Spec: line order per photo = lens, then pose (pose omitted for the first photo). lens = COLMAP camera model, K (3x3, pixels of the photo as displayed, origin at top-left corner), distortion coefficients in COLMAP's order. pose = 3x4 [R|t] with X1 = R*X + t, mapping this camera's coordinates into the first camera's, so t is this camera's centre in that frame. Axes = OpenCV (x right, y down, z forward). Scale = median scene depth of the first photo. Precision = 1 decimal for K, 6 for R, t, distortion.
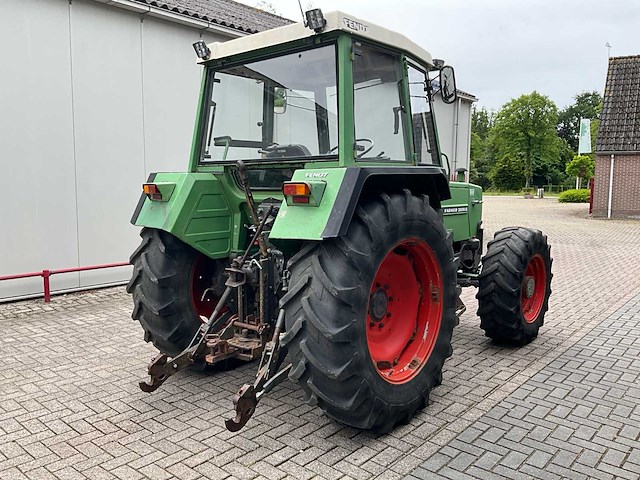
lens RADIAL K [[528.9, 0, 316.5], [0, 528.9, 242.2], [0, 0, 1]] dist [0.086309, -0.183780]
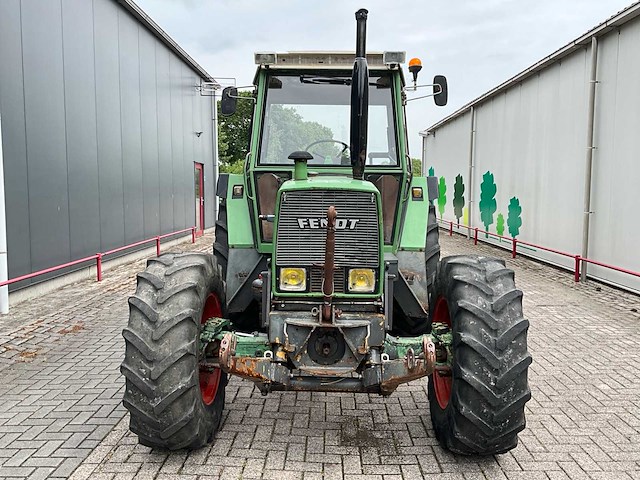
lens RADIAL K [[525.9, 0, 317.4], [0, 525.9, 241.4], [0, 0, 1]] dist [0.100752, -0.199233]
pose [[-0.766981, 0.057589, -0.639081, 0.859215], [-0.076453, 0.980668, 0.180124, -0.215368], [0.637099, 0.187011, -0.747751, 2.052758]]
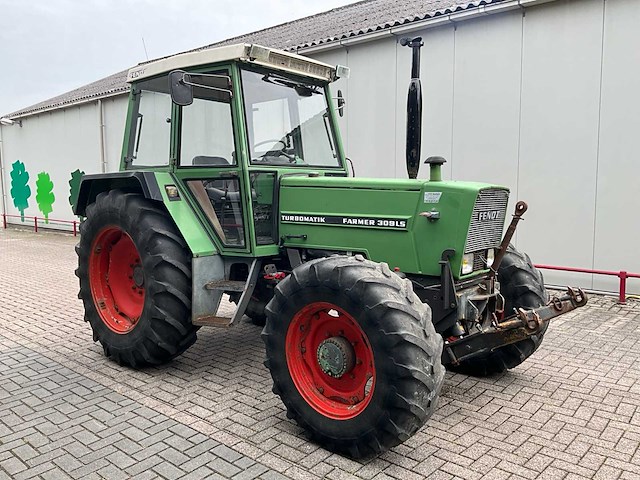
lens RADIAL K [[525.9, 0, 317.4], [0, 525.9, 241.4], [0, 0, 1]] dist [0.100752, -0.199233]
pose [[-0.004918, 0.107756, -0.994165, 1.280284], [-0.101725, 0.988966, 0.107695, -0.140171], [0.994800, 0.101661, 0.006098, 1.274510]]
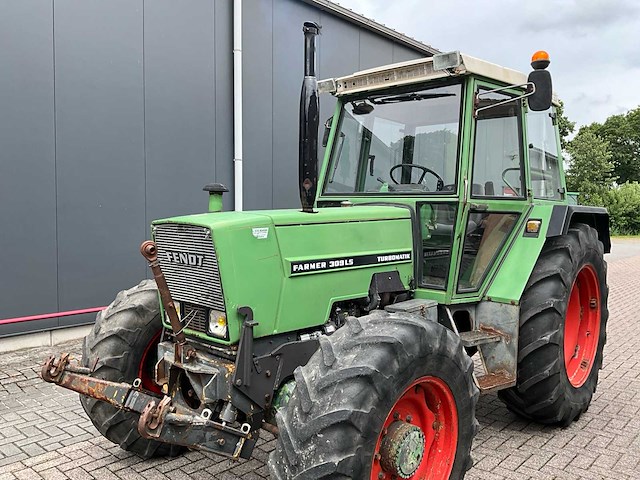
lens RADIAL K [[525.9, 0, 317.4], [0, 525.9, 241.4], [0, 0, 1]] dist [0.100752, -0.199233]
pose [[-0.999733, -0.012216, 0.019635, 0.240835], [-0.008794, 0.986127, 0.165759, -0.247730], [-0.021387, 0.165542, -0.985971, 2.187884]]
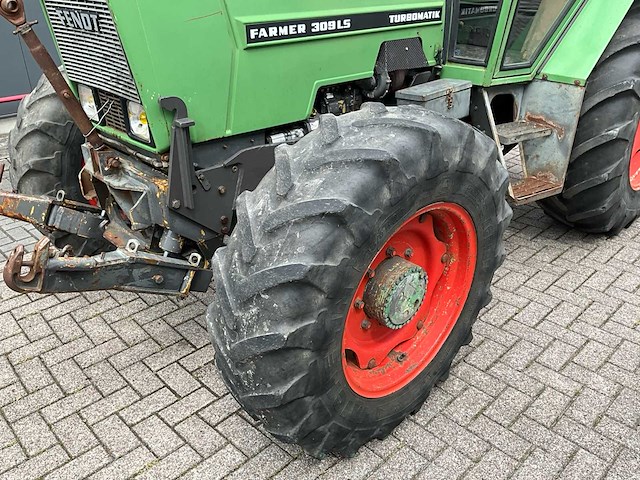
lens RADIAL K [[525.9, 0, 317.4], [0, 525.9, 241.4], [0, 0, 1]] dist [0.100752, -0.199233]
pose [[-0.996574, -0.033375, 0.075676, 0.188341], [0.013964, 0.833944, 0.551672, -0.201457], [-0.081522, 0.550839, -0.830621, 1.987241]]
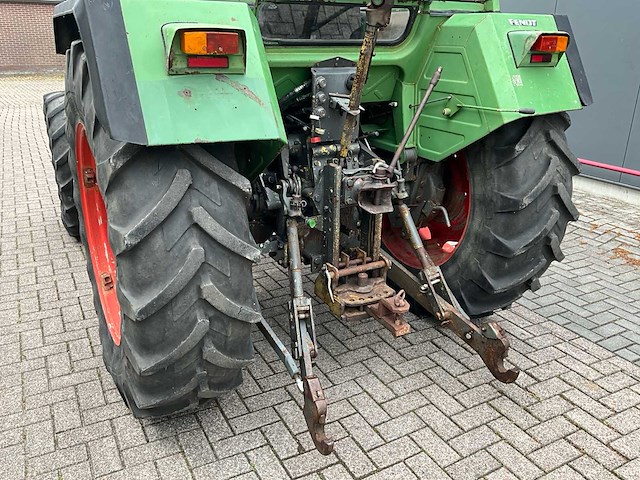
lens RADIAL K [[525.9, 0, 317.4], [0, 525.9, 241.4], [0, 0, 1]] dist [0.100752, -0.199233]
pose [[0.346567, -0.327145, 0.879129, -0.668789], [0.088845, 0.944447, 0.316427, -0.077409], [-0.933808, -0.031557, 0.356379, 0.776725]]
